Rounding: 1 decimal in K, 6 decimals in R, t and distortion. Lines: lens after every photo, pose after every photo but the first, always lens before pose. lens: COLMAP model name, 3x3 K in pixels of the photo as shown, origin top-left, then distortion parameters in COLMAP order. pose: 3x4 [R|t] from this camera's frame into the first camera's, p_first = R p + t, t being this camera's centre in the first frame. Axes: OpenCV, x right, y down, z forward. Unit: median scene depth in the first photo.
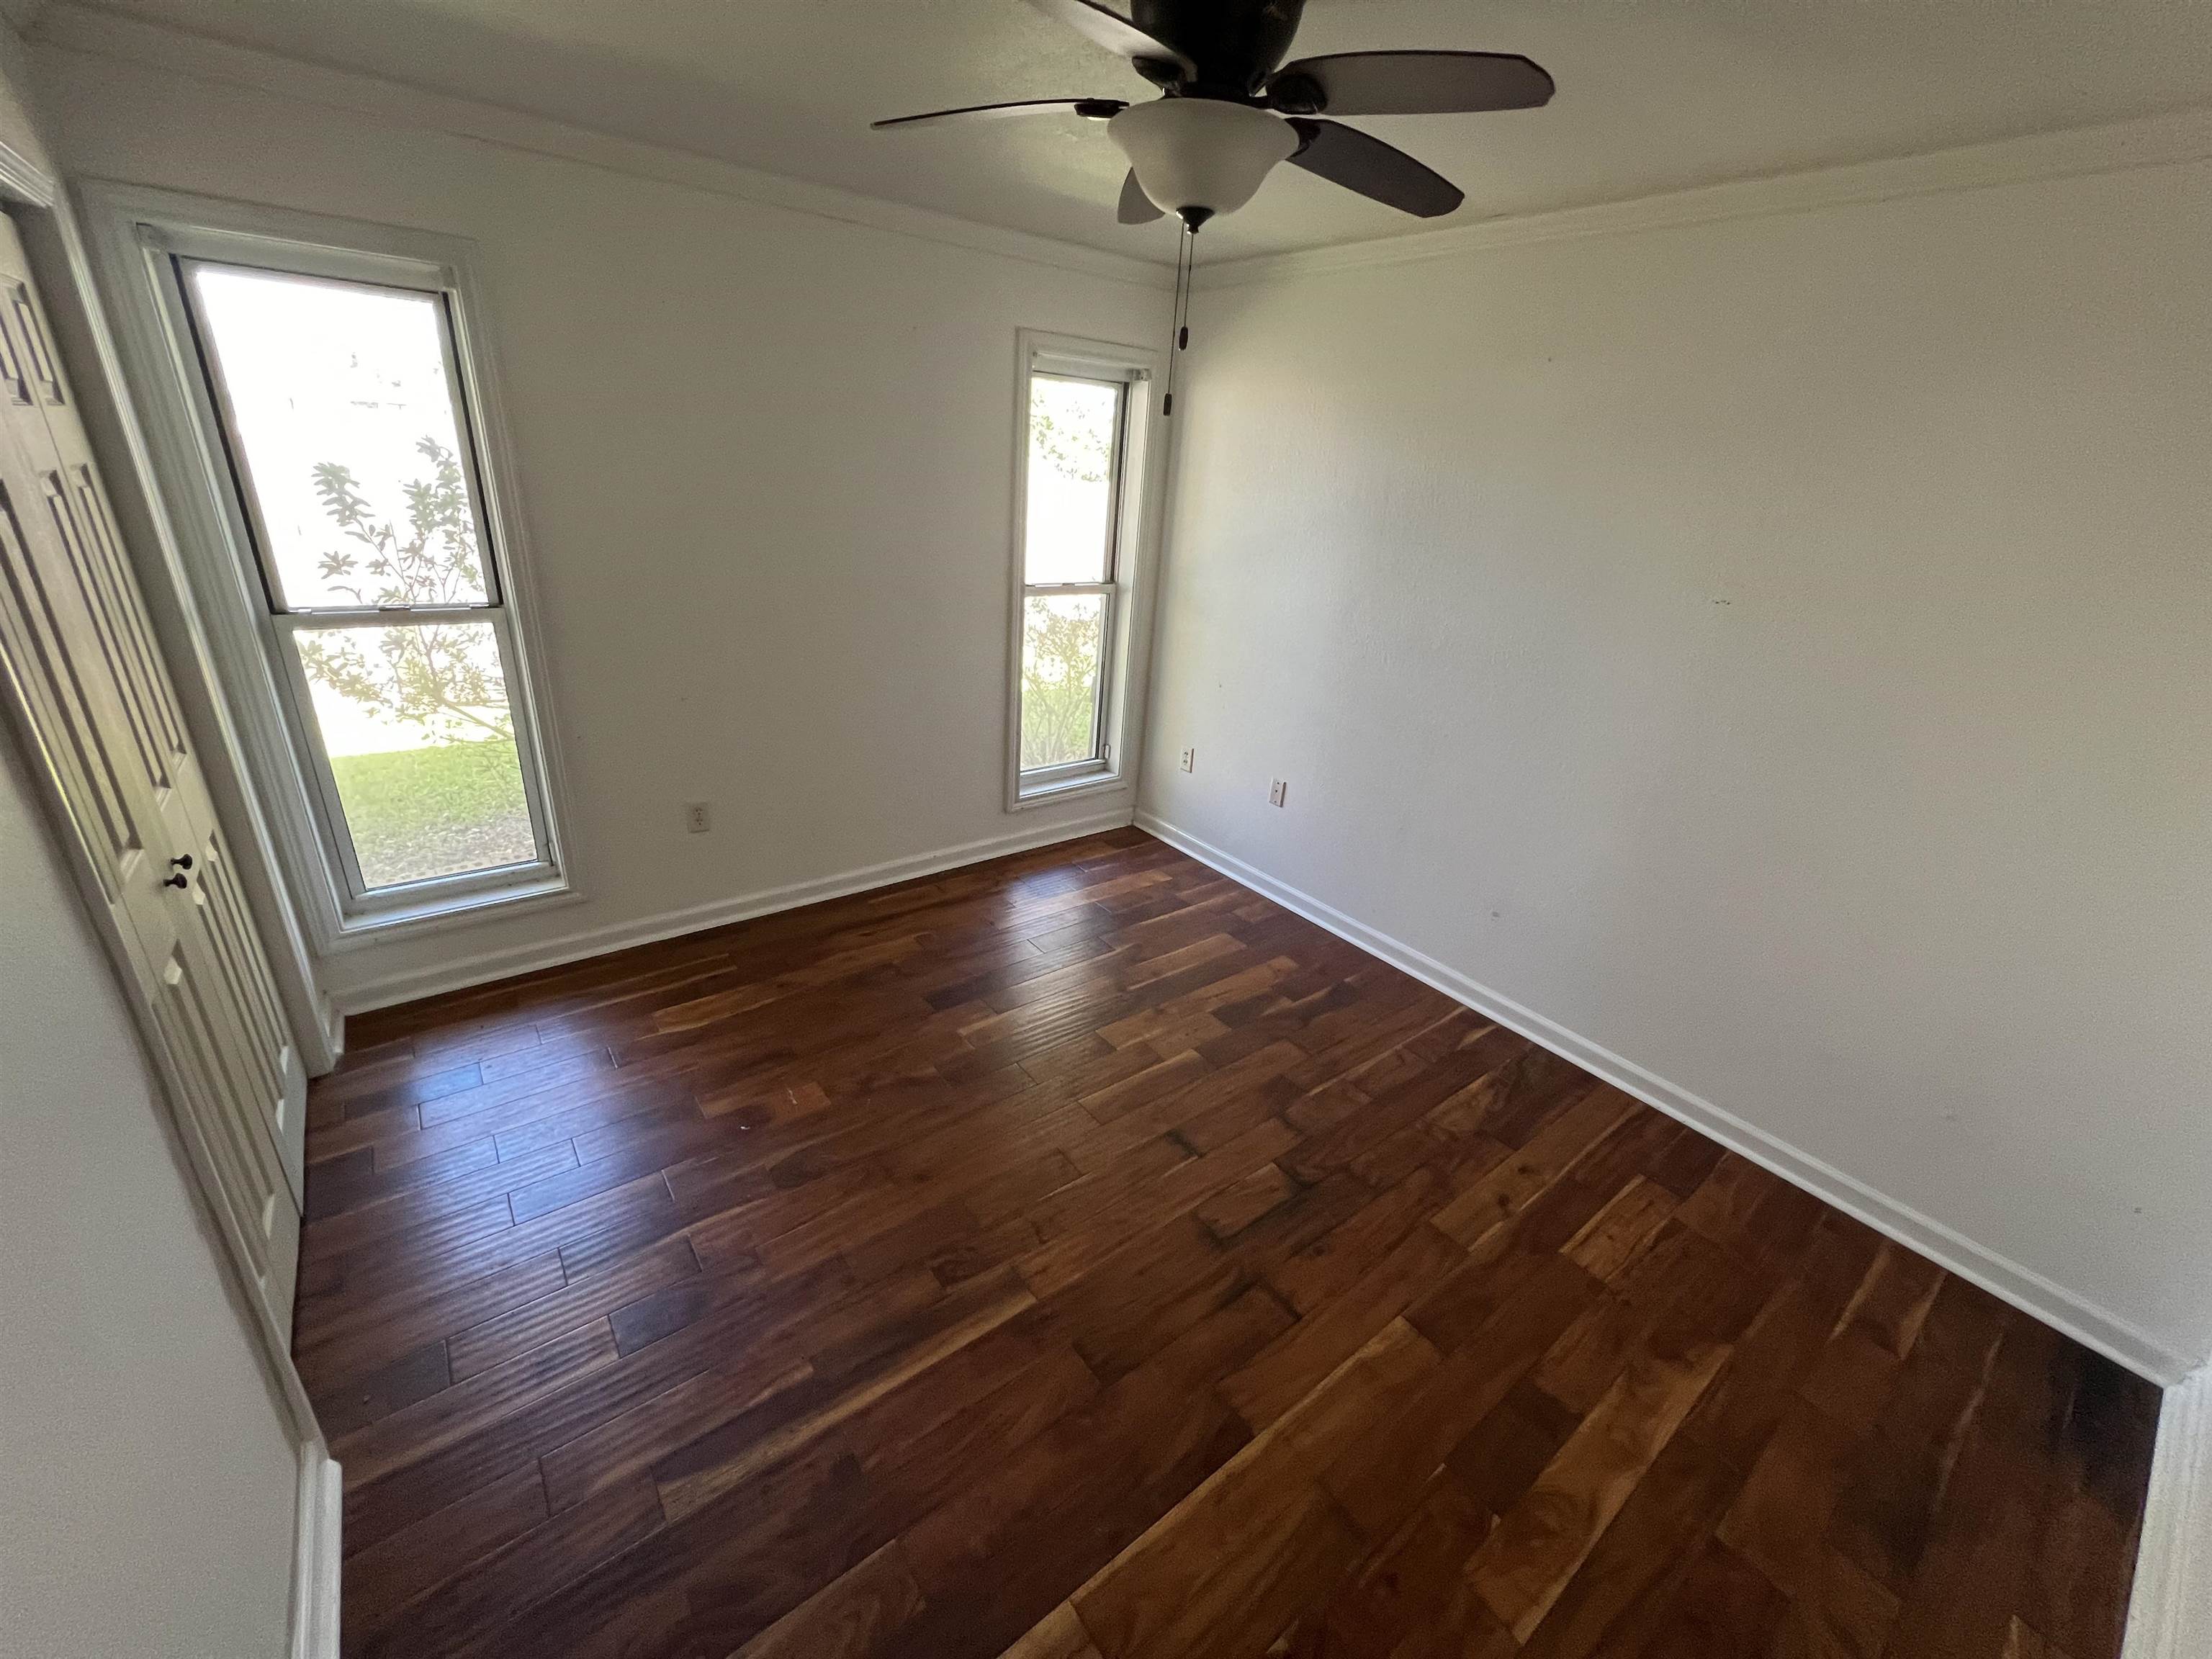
lens RADIAL K [[891.6, 0, 1107.8], [0, 891.6, 826.5], [0, 0, 1]] dist [0.000953, 0.000049]
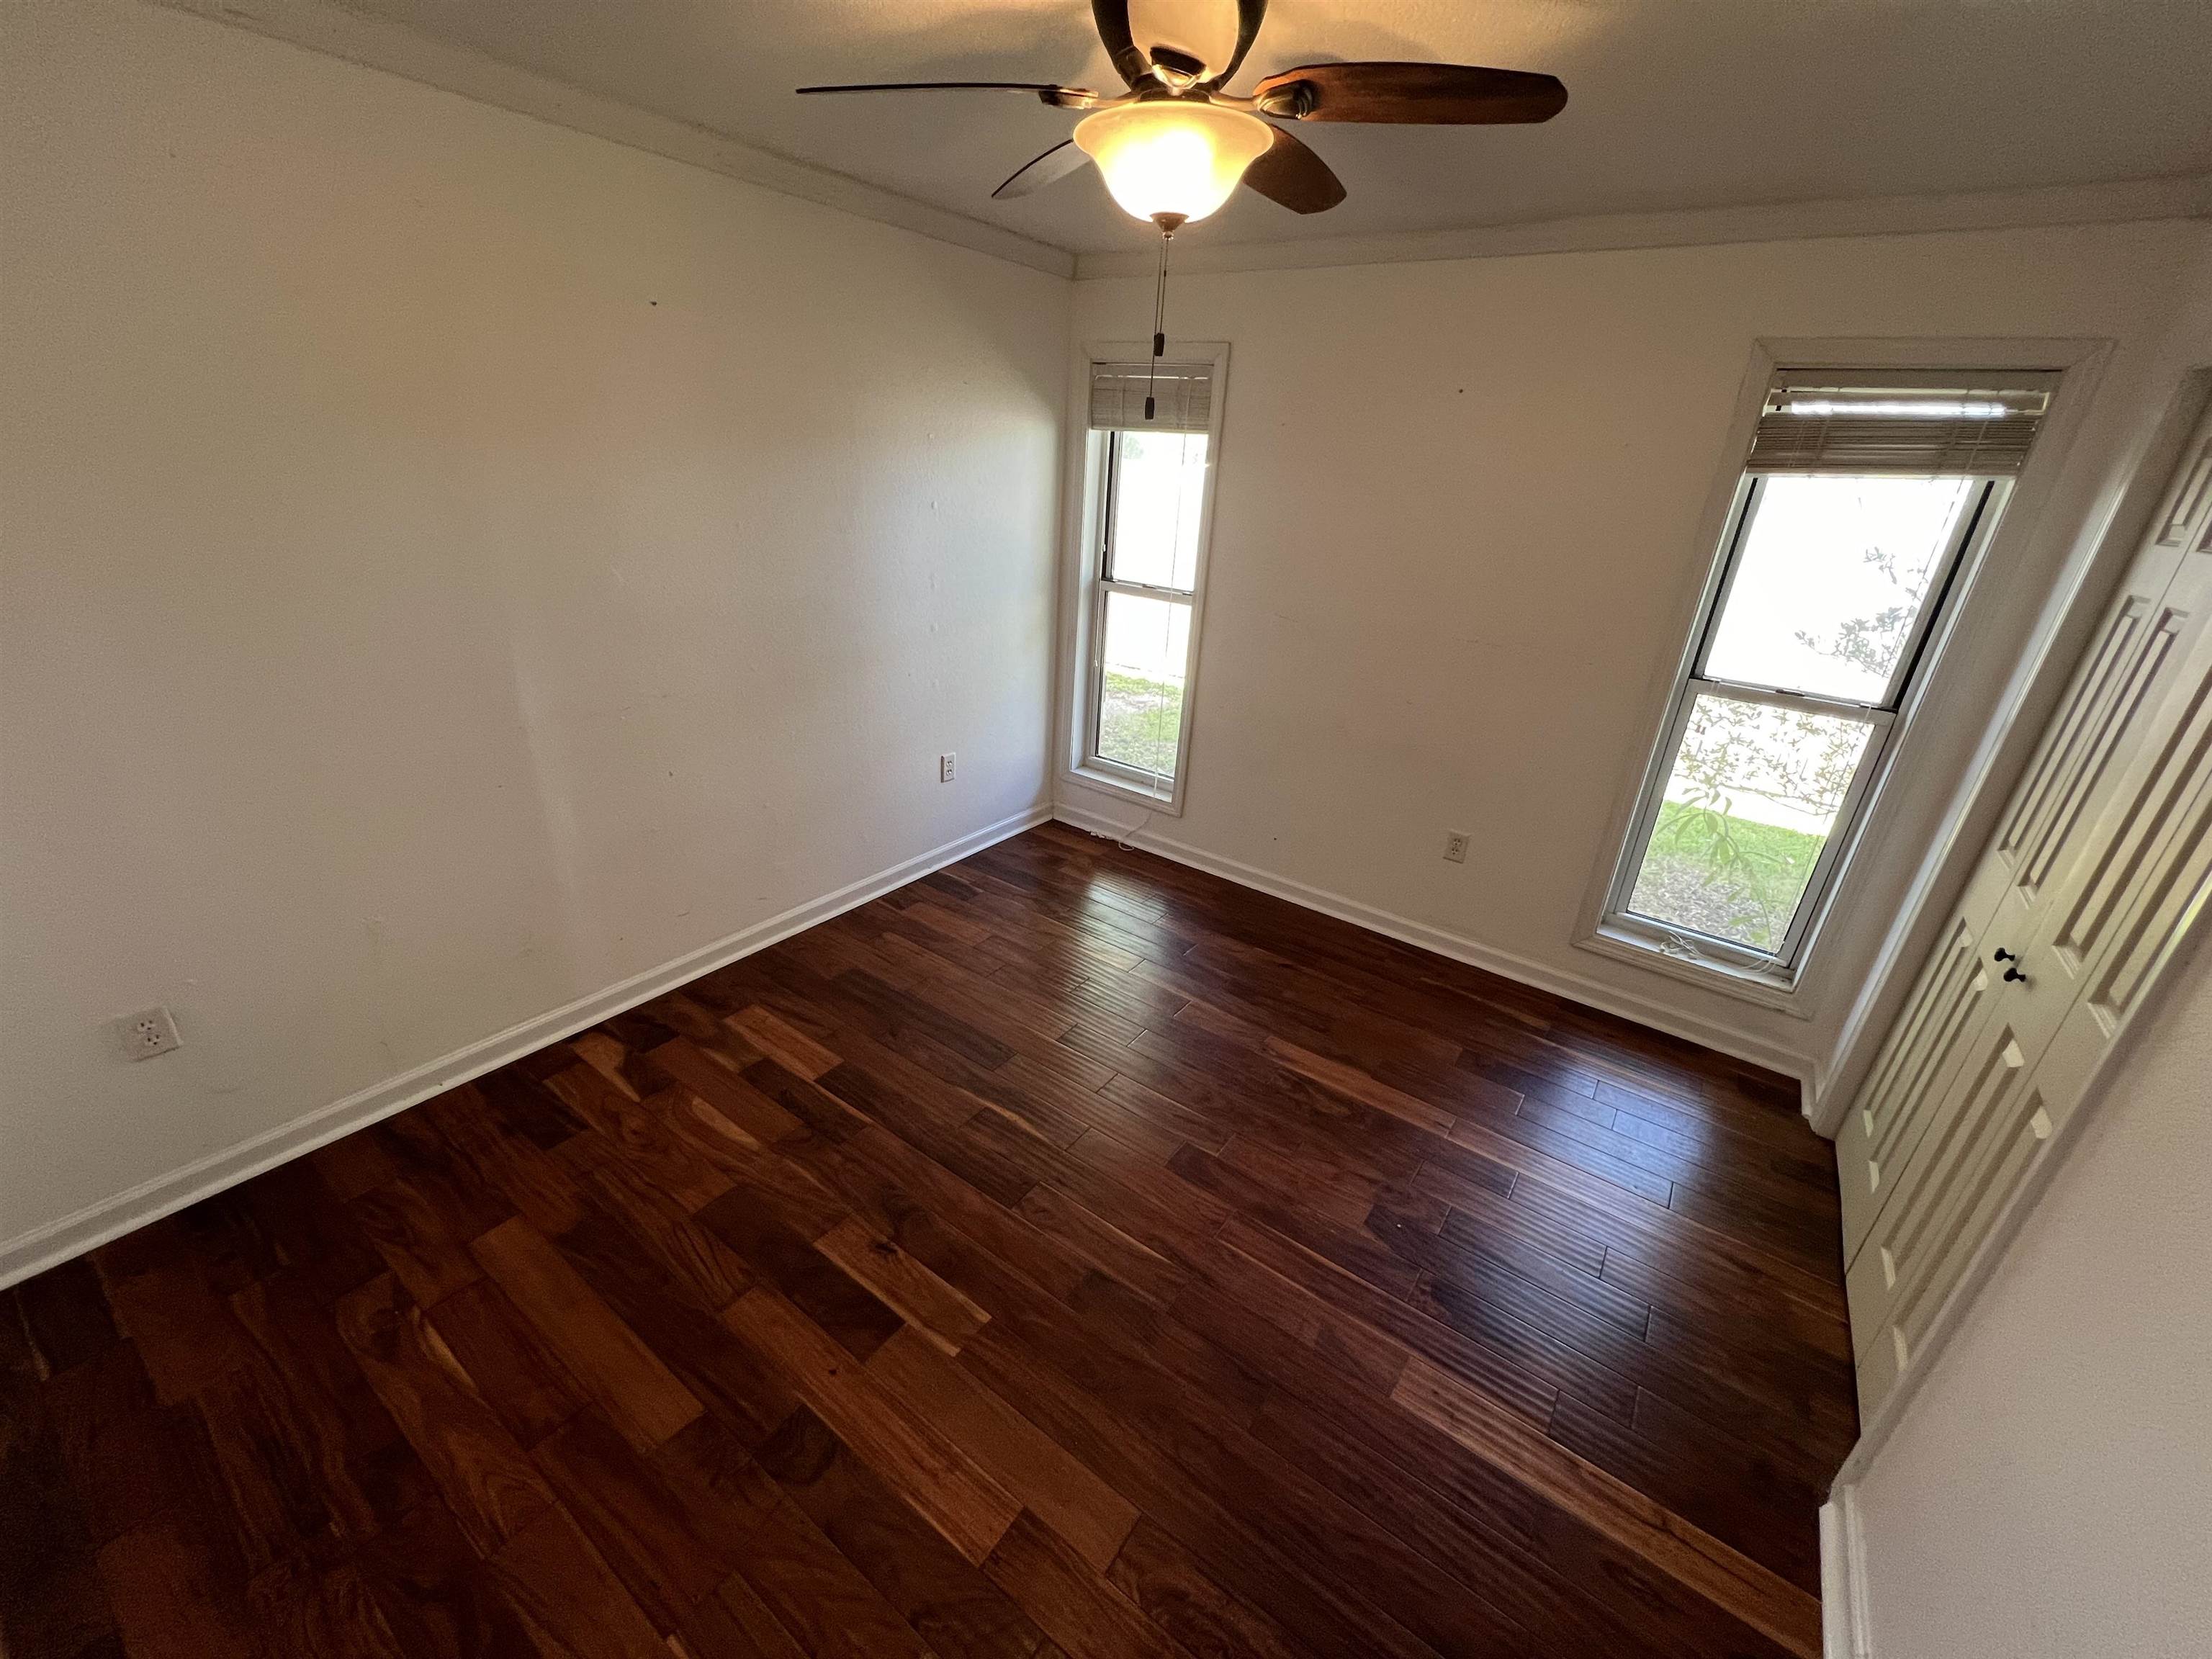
lens RADIAL K [[891.6, 0, 1107.8], [0, 891.6, 826.5], [0, 0, 1]] dist [0.000953, 0.000049]
pose [[0.291090, 0.339348, -0.894488, 0.472037], [-0.407801, 0.889793, 0.204857, -0.109843], [0.865428, 0.305141, 0.397396, 0.309065]]
